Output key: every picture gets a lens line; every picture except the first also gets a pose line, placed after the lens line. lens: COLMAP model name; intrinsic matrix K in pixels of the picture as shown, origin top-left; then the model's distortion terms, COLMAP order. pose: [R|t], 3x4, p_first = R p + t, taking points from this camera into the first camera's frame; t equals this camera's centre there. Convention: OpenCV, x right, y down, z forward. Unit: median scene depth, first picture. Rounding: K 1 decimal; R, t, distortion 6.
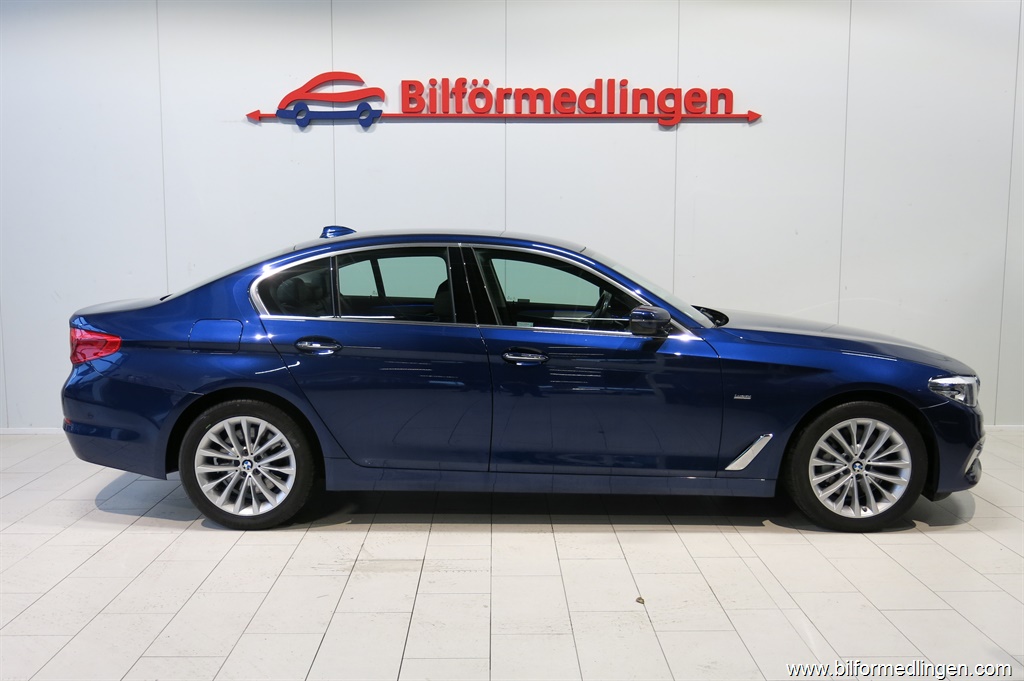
lens RADIAL K [[955.8, 0, 512.0], [0, 955.8, 340.5], [0, 0, 1]] dist [0.005875, 0.002699]
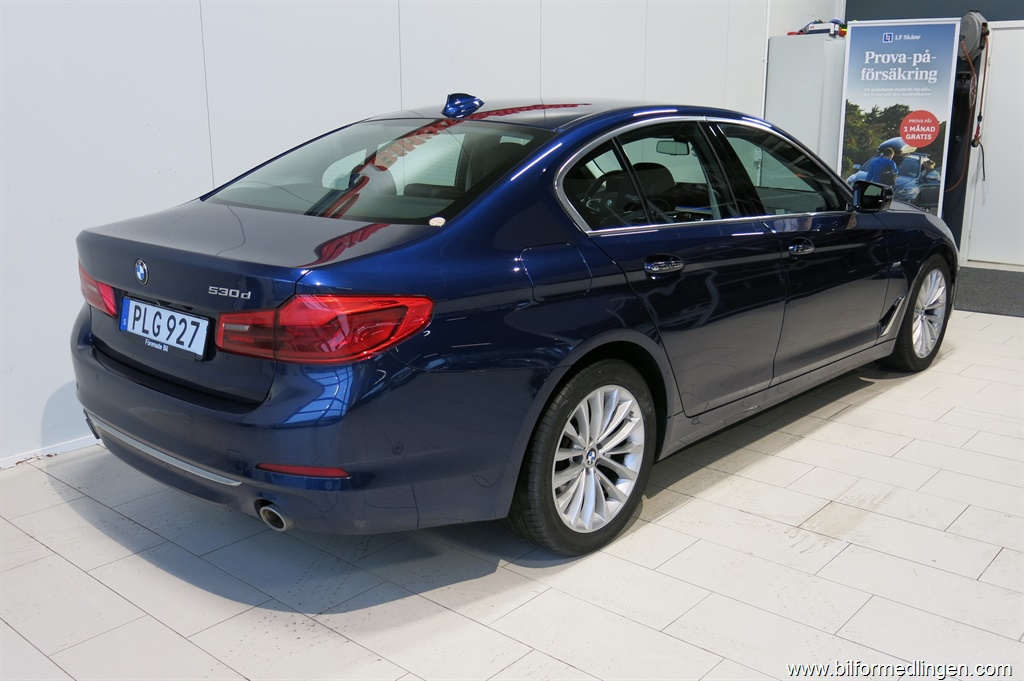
lens RADIAL K [[955.8, 0, 512.0], [0, 955.8, 340.5], [0, 0, 1]] dist [0.005875, 0.002699]
pose [[0.665084, -0.182214, 0.724197, -0.786658], [0.092033, 0.982382, 0.162655, -0.065001], [-0.741076, -0.041529, 0.670136, 0.594353]]
